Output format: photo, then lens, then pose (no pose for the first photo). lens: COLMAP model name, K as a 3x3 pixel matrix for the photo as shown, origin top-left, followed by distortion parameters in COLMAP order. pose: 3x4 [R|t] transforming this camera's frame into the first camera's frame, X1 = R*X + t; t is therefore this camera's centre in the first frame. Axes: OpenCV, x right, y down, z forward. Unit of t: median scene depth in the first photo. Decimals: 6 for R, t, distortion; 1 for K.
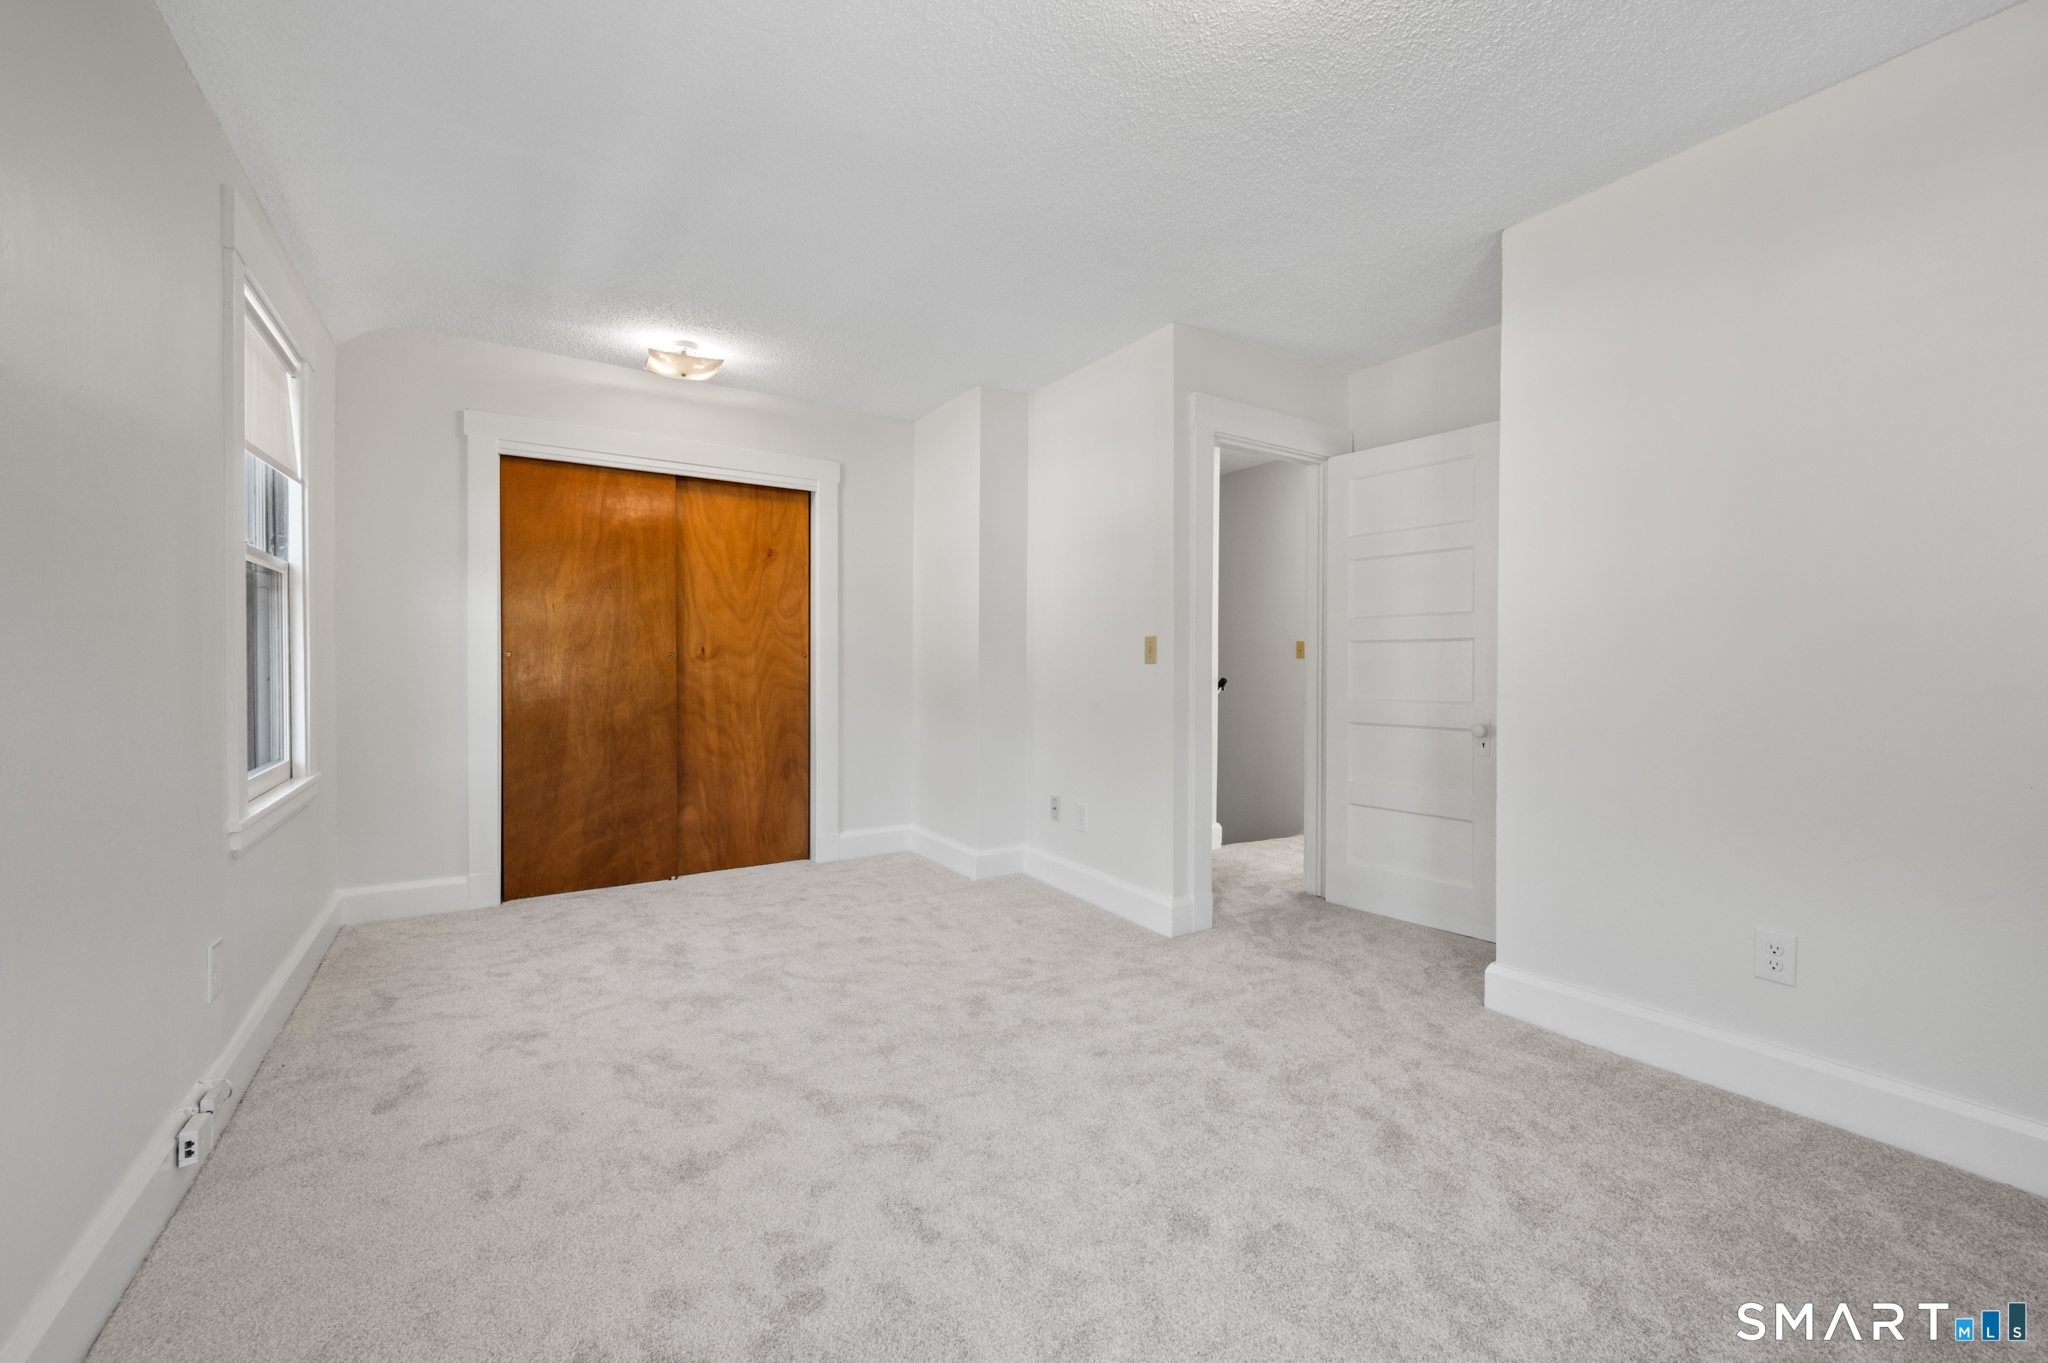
lens RADIAL K [[839.8, 0, 1031.5], [0, 839.8, 673.5], [0, 0, 1]] dist [0.000824, -0.000009]
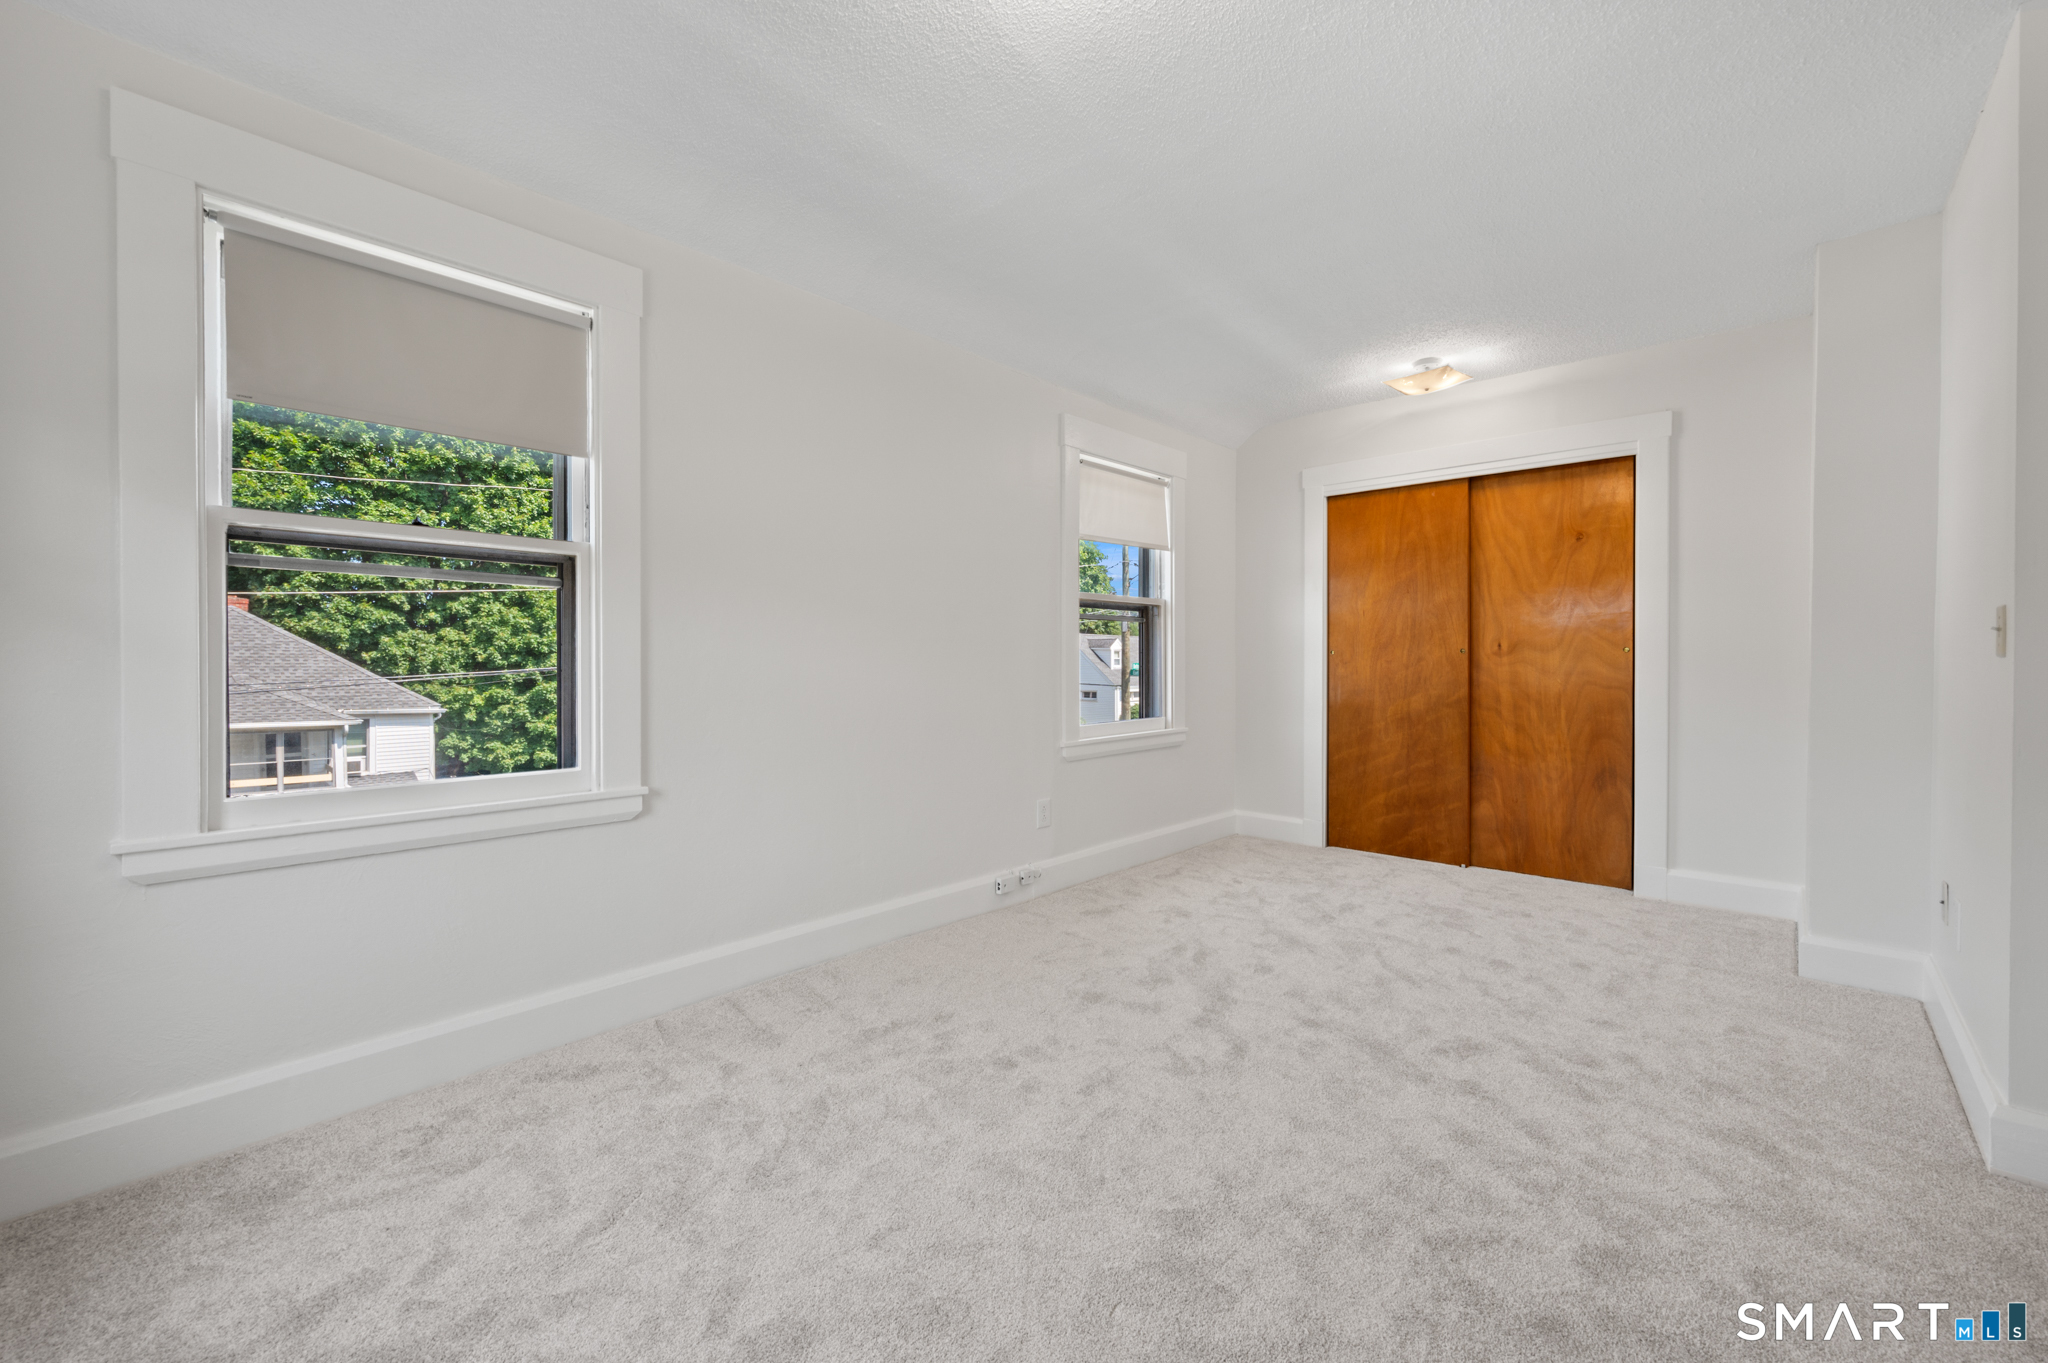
lens RADIAL K [[817.1, 0, 1027.4], [0, 817.1, 667.6], [0, 0, 1]] dist [0.000041, -0.000050]
pose [[0.245265, 0.006775, -0.969432, 0.445576], [-0.010856, 0.999932, 0.004241, -0.000262], [0.969395, 0.009484, 0.245322, 0.241243]]
